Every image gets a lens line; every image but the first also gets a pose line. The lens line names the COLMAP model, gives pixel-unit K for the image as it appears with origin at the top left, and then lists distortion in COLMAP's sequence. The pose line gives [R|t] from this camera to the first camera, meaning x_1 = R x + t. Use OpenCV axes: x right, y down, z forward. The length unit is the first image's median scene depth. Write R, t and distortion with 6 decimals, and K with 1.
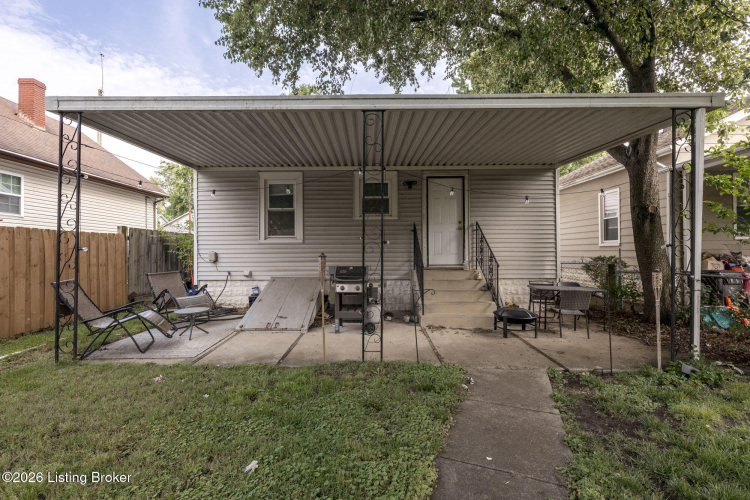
lens RADIAL K [[338.4, 0, 373.1], [0, 338.4, 246.7], [0, 0, 1]] dist [0.019834, 0.000582]
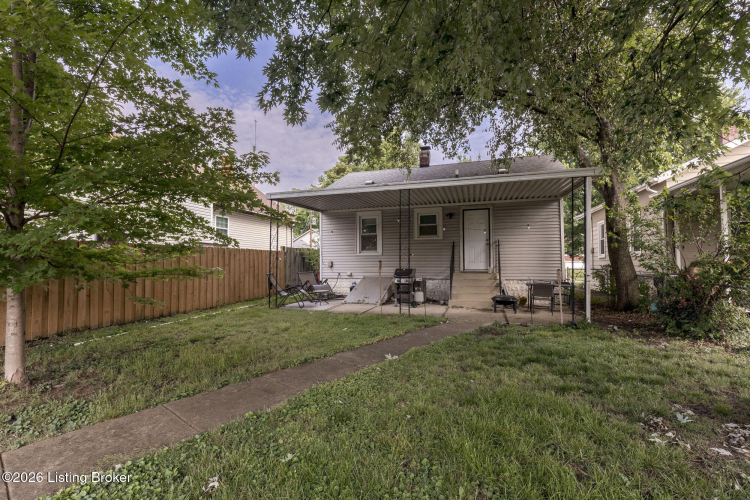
lens RADIAL K [[338.4, 0, 372.8], [0, 338.4, 250.2], [0, 0, 1]] dist [0.019834, 0.000582]
pose [[0.954642, -0.011810, -0.297522, 0.229234], [0.004118, 0.999641, -0.026467, 0.007376], [0.297728, 0.024041, 0.954348, -0.537251]]
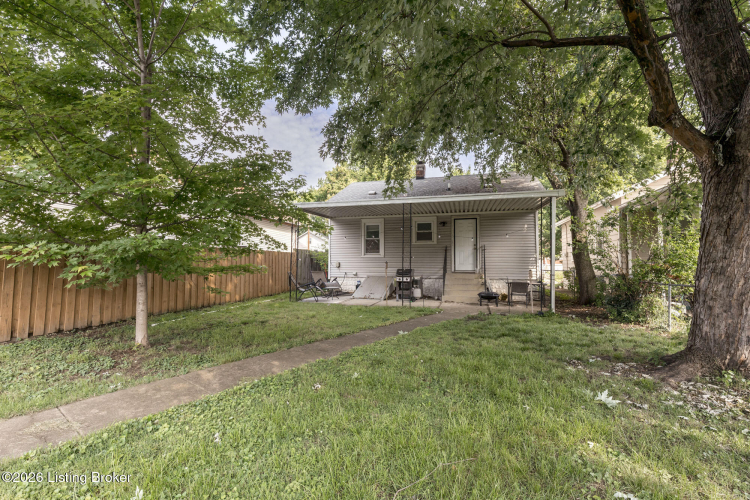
lens RADIAL K [[338.4, 0, 373.4], [0, 338.4, 248.2], [0, 0, 1]] dist [0.019834, 0.000582]
pose [[0.963602, -0.005394, -0.267288, 0.230284], [-0.004960, 0.999264, -0.038048, 0.009575], [0.267296, 0.037989, 0.962865, -0.783378]]
